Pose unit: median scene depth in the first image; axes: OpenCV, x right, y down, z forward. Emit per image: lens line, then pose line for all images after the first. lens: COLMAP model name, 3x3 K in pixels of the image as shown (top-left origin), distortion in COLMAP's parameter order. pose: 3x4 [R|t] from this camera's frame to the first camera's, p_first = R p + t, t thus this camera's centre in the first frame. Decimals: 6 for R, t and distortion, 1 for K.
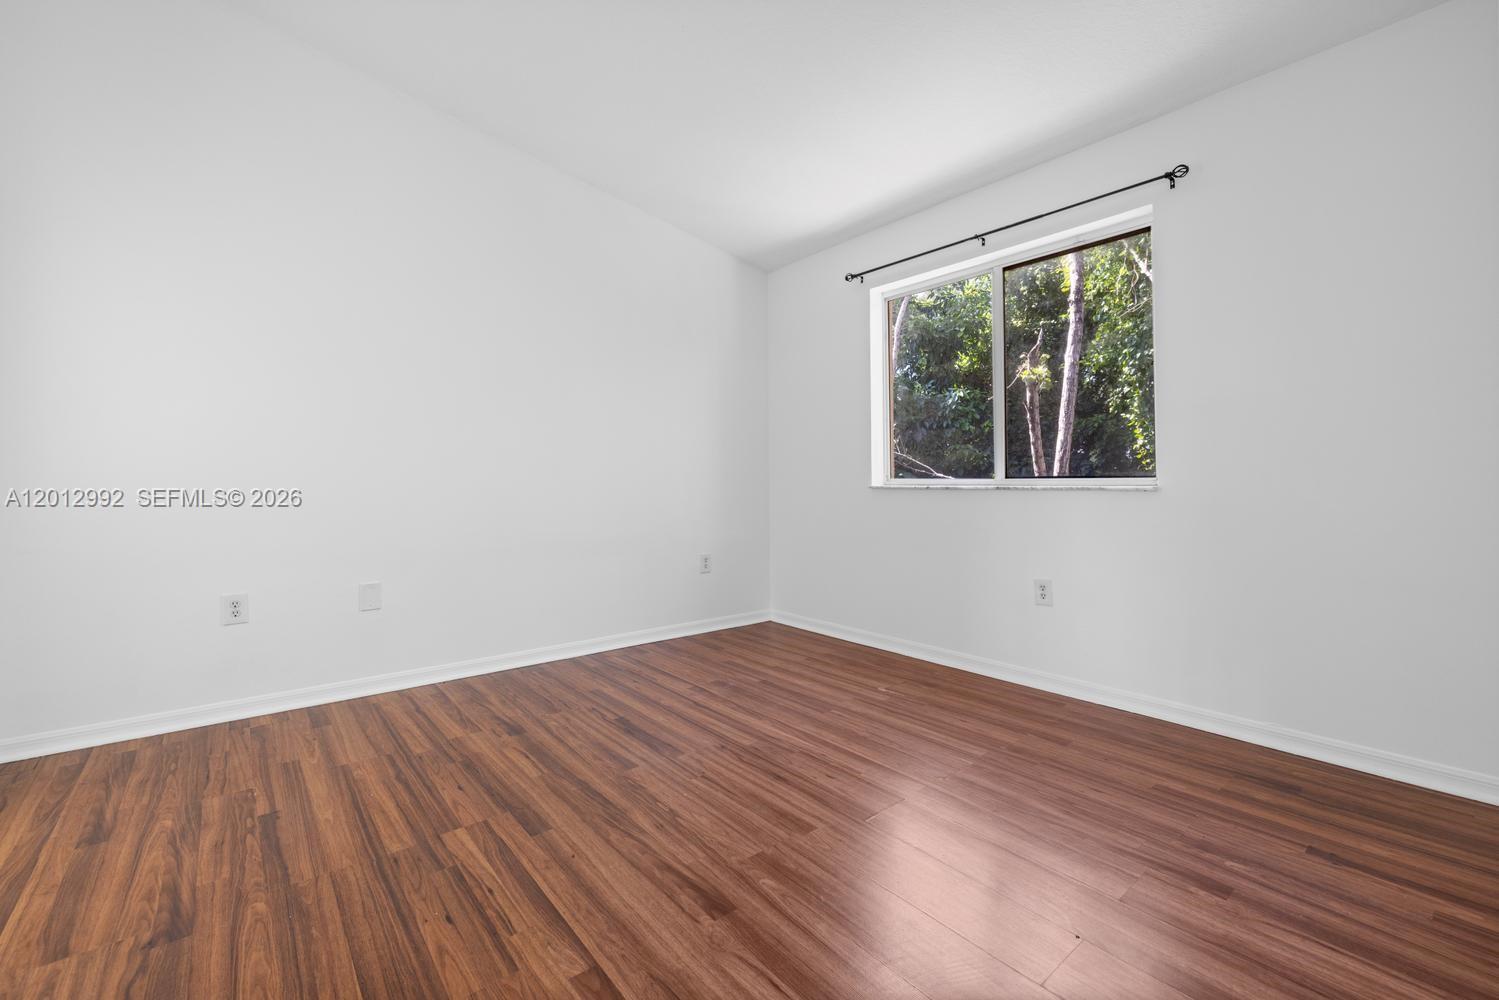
lens RADIAL K [[635.3, 0, 737.5], [0, 635.3, 494.5], [0, 0, 1]] dist [0.002094, 0.000225]
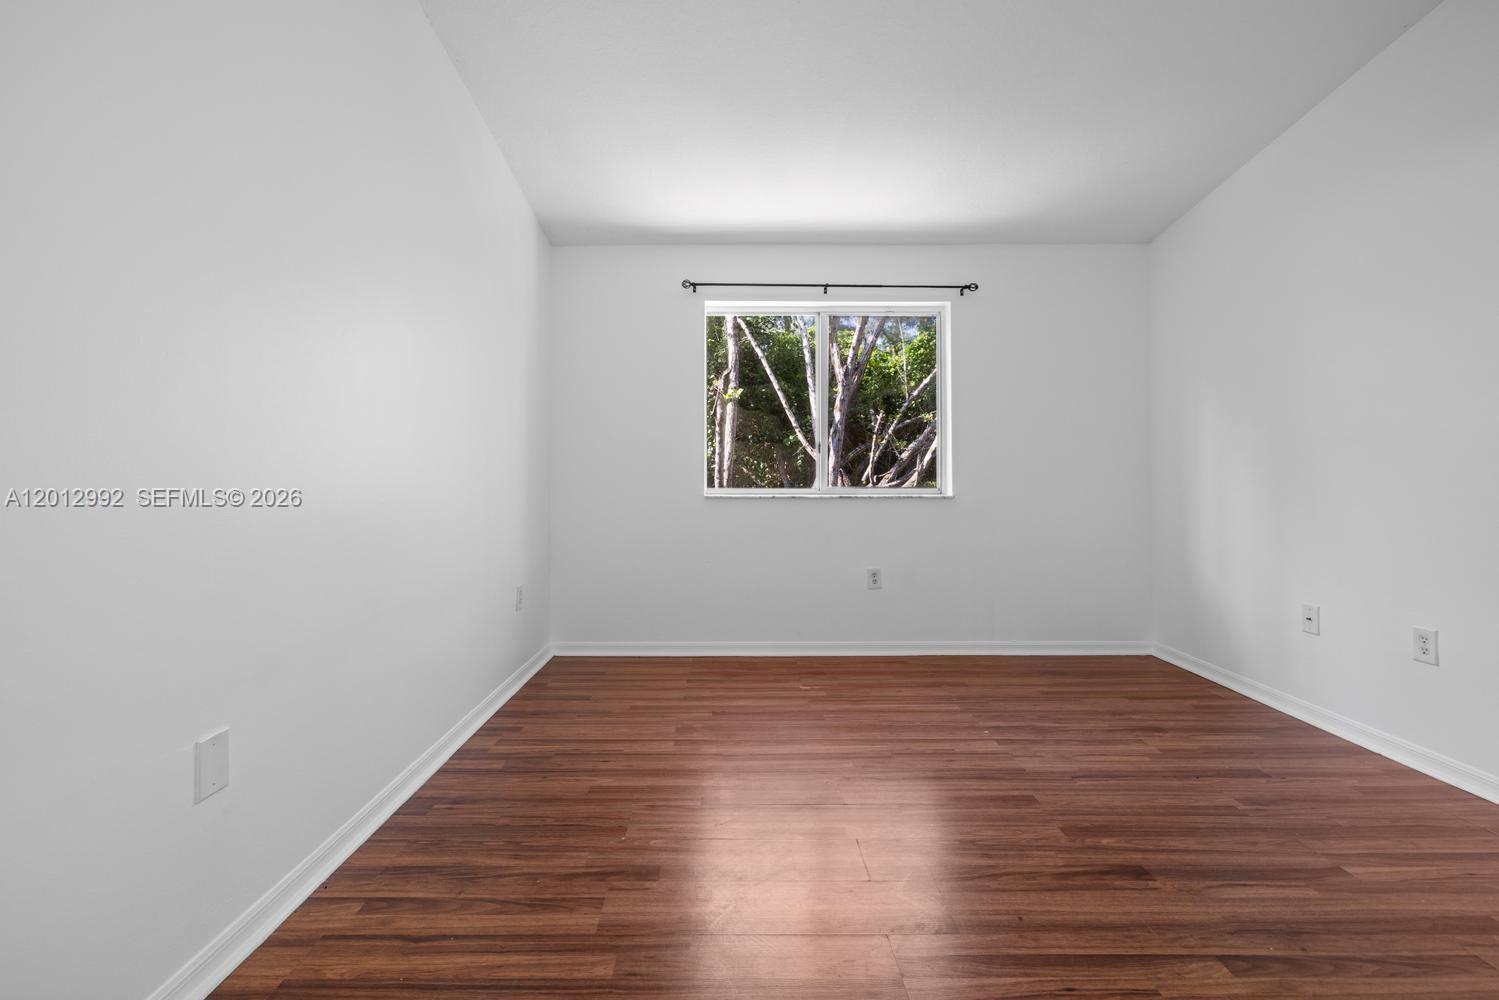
lens RADIAL K [[633.8, 0, 750.1], [0, 633.8, 484.8], [0, 0, 1]] dist [0.000909, -0.000158]
pose [[0.622672, -0.005512, 0.782464, -0.841787], [0.013742, 0.999898, -0.003892, -0.041802], [-0.782363, 0.013176, 0.622684, 0.501593]]
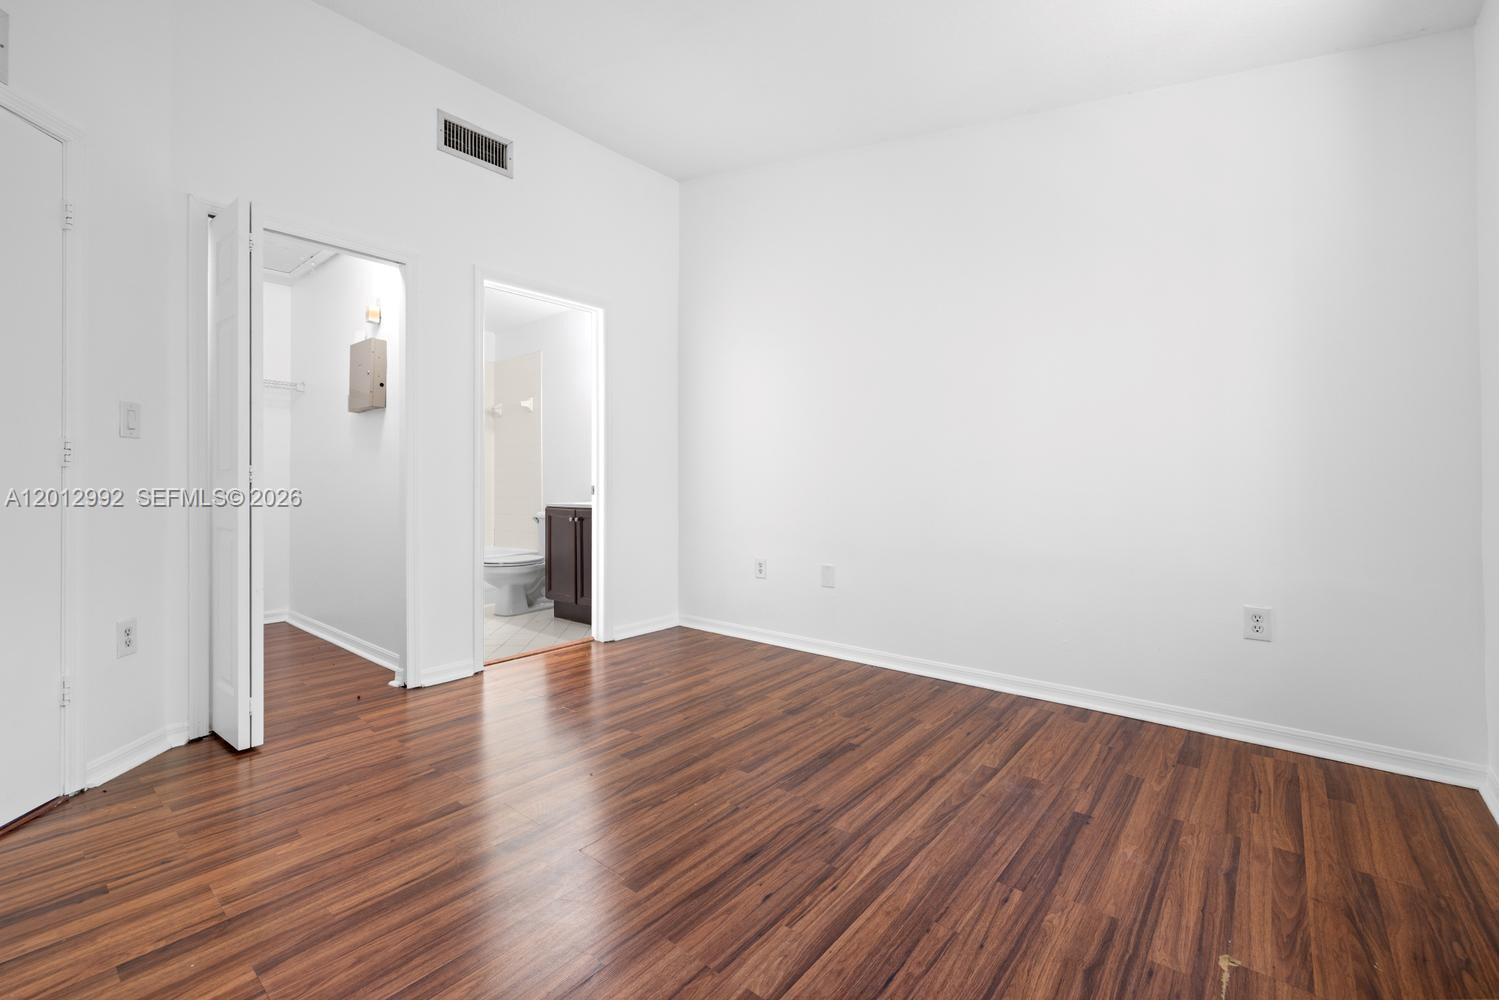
lens RADIAL K [[633.8, 0, 750.1], [0, 633.8, 484.8], [0, 0, 1]] dist [0.000909, -0.000158]
pose [[0.194472, 0.006203, -0.980888, 0.752006], [-0.017005, 0.999851, 0.002952, -0.027817], [0.980761, 0.016106, 0.194549, 0.731559]]
